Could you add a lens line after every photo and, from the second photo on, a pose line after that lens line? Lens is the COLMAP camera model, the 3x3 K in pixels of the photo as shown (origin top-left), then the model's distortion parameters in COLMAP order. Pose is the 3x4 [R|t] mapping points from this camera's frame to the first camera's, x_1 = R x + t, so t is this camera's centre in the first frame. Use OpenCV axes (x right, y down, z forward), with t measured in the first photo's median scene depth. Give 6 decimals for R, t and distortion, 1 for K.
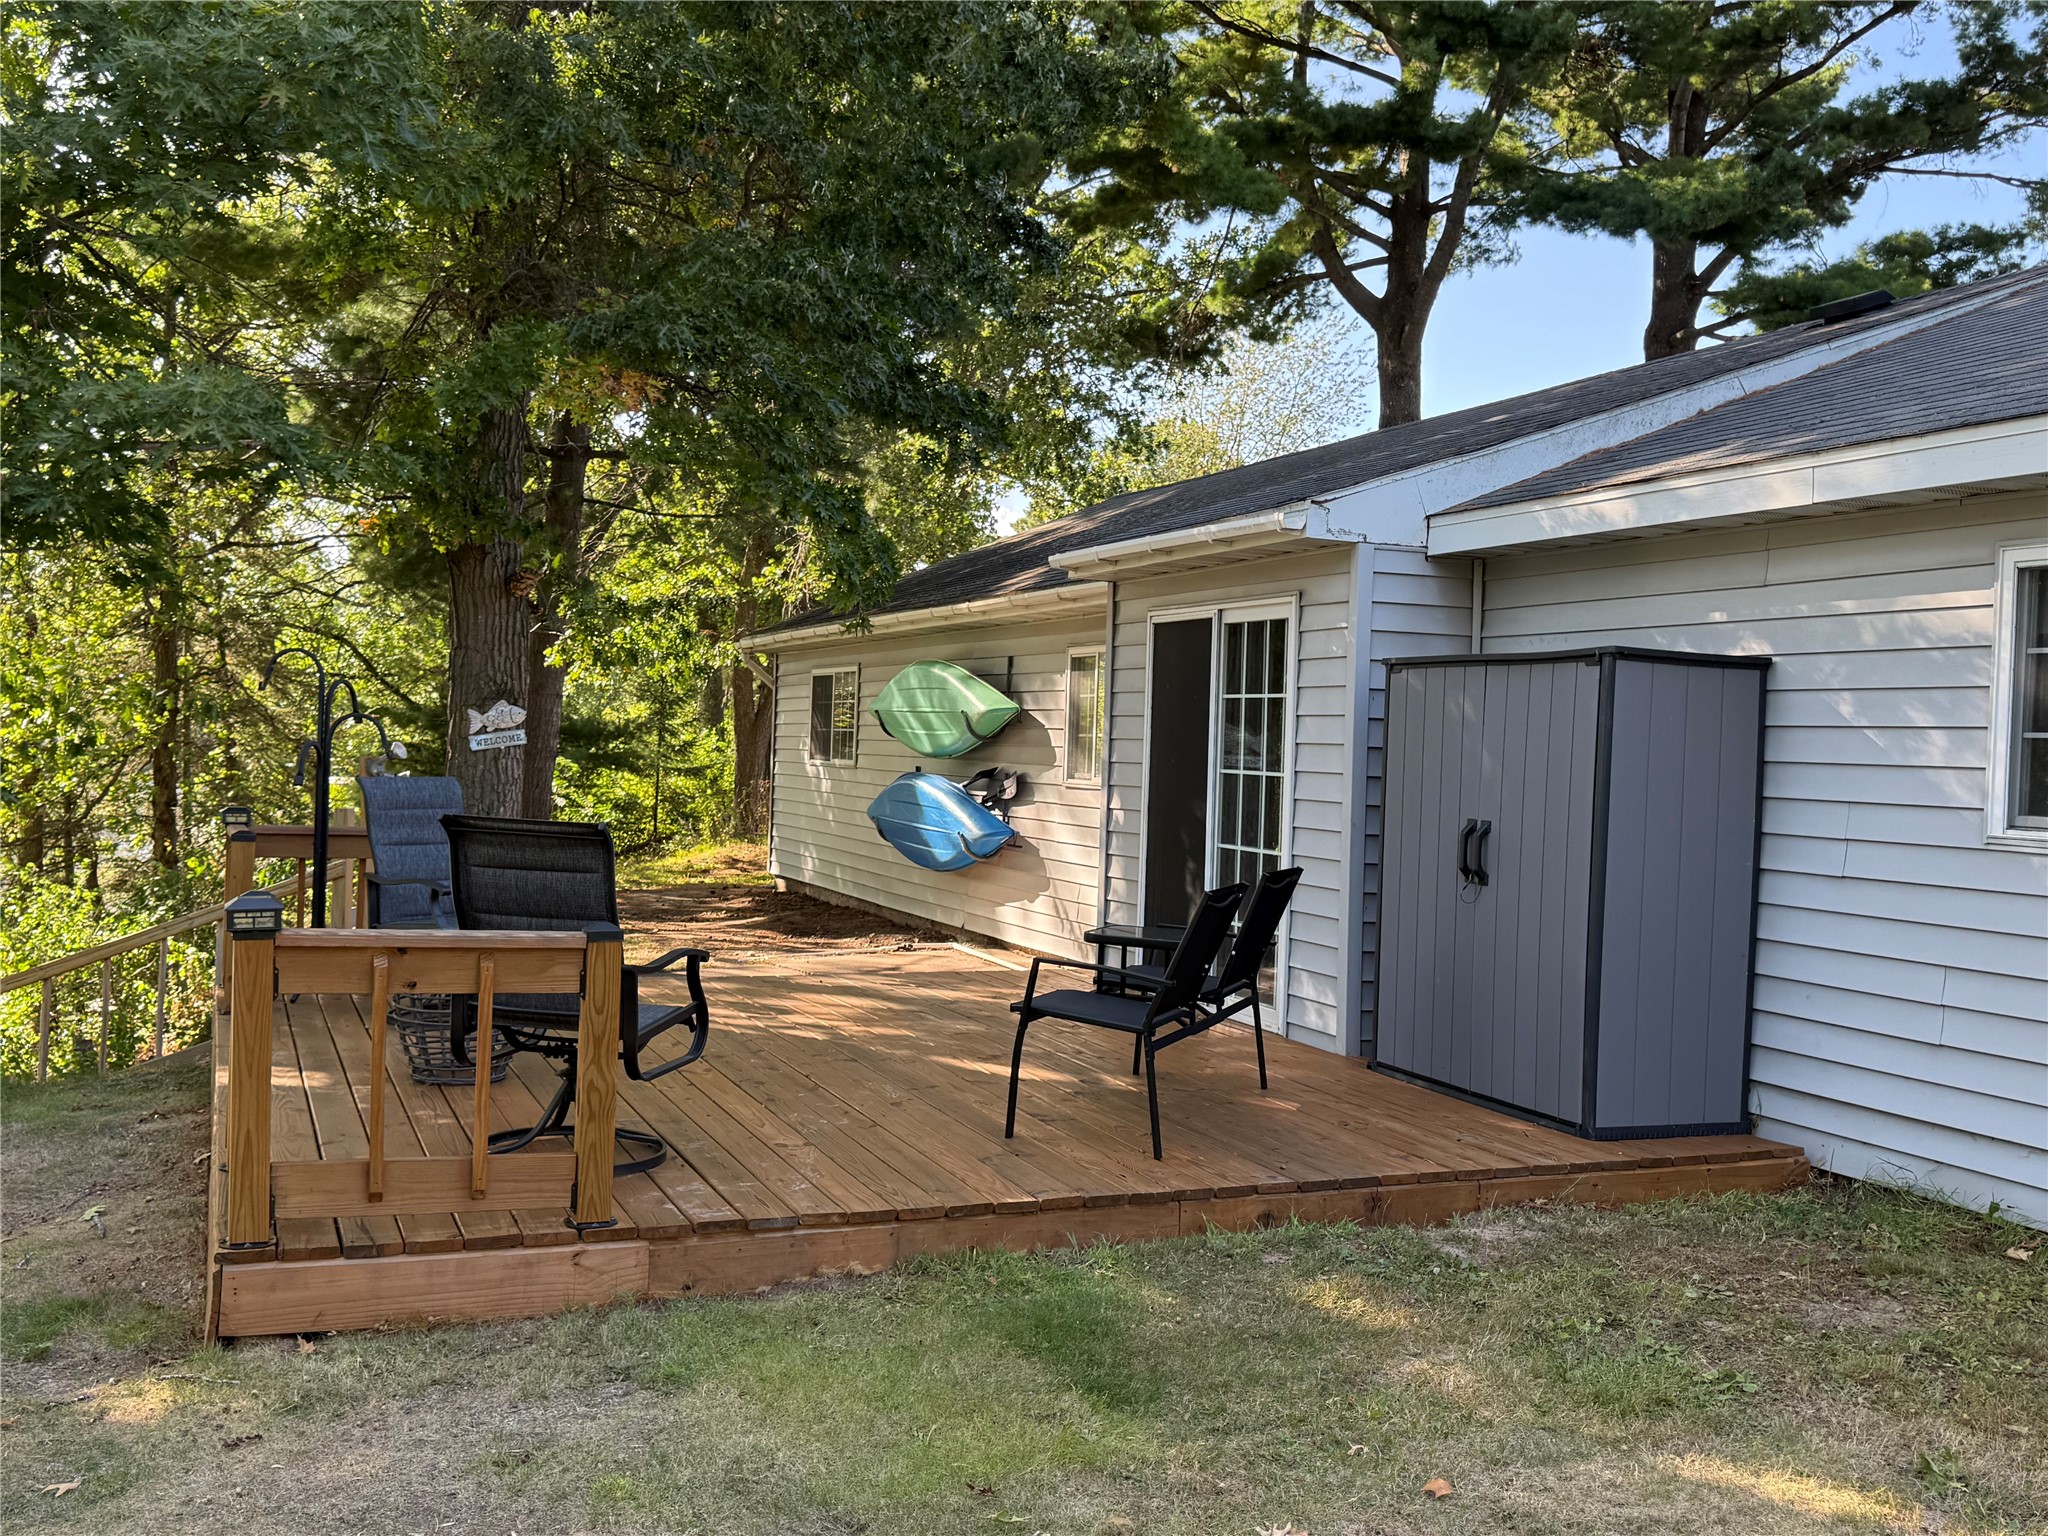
lens RADIAL K [[1909.5, 0, 1039.9], [0, 1909.5, 780.0], [0, 0, 1]] dist [0.117635, 0.000000]
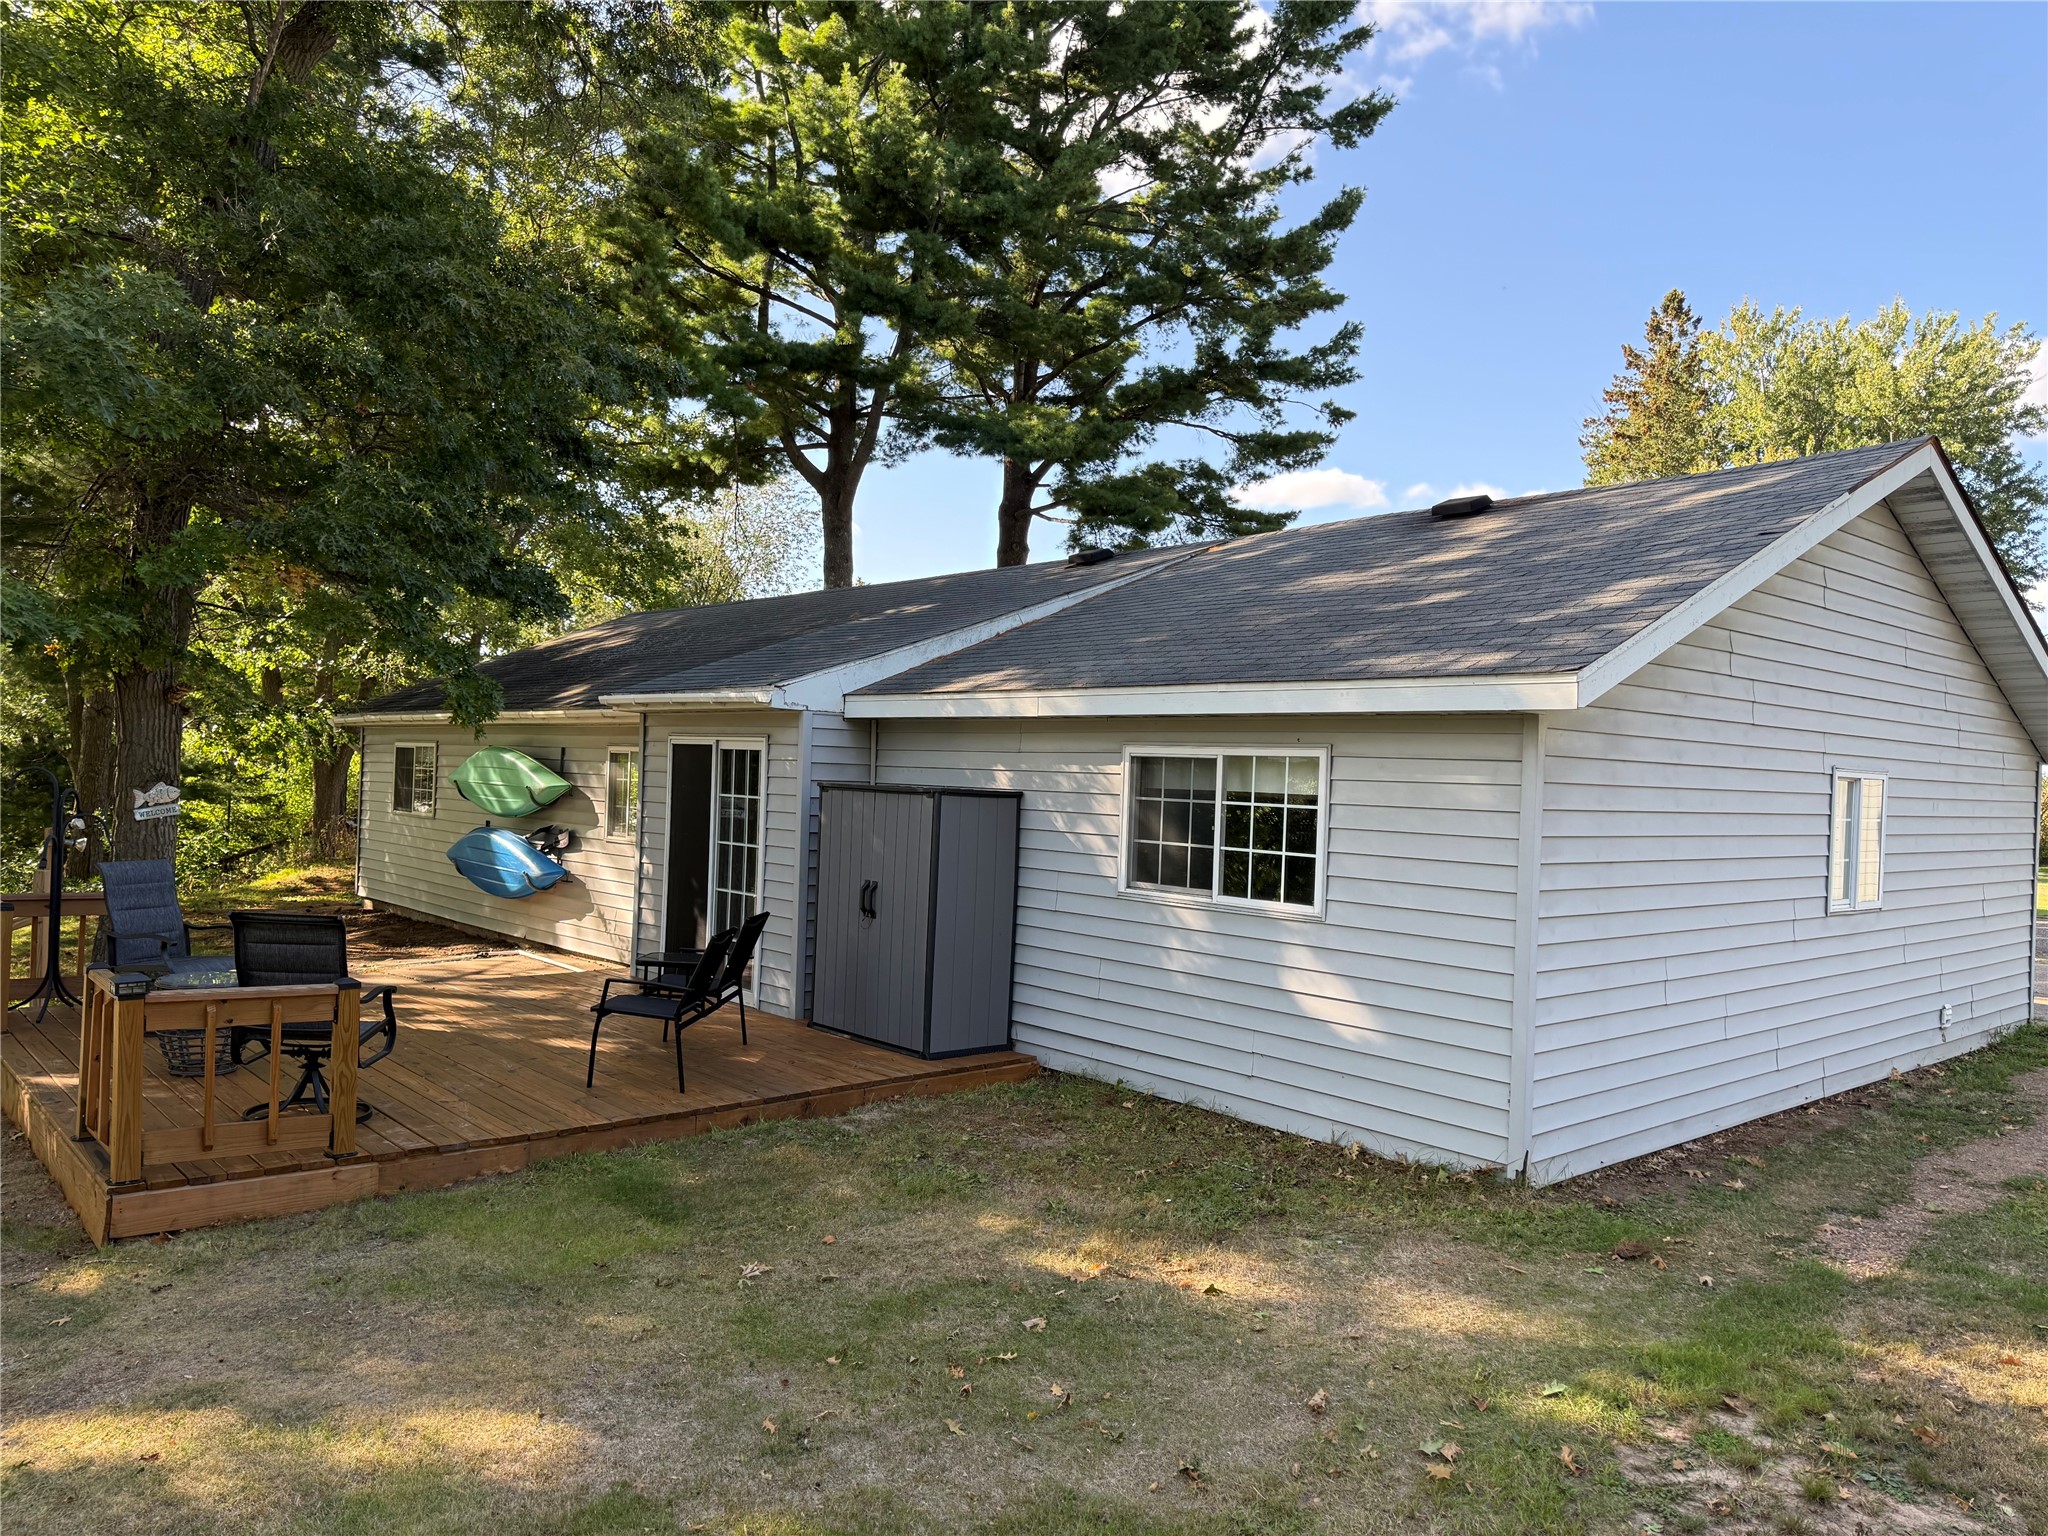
lens RADIAL K [[1456.3, 0, 1046.7], [0, 1456.3, 738.8], [0, 0, 1]] dist [0.069788, -0.030741]
pose [[0.948169, 0.007738, 0.317672, -0.045468], [0.002628, 0.999478, -0.032188, -0.070460], [-0.317755, 0.031355, 0.947654, -0.336895]]
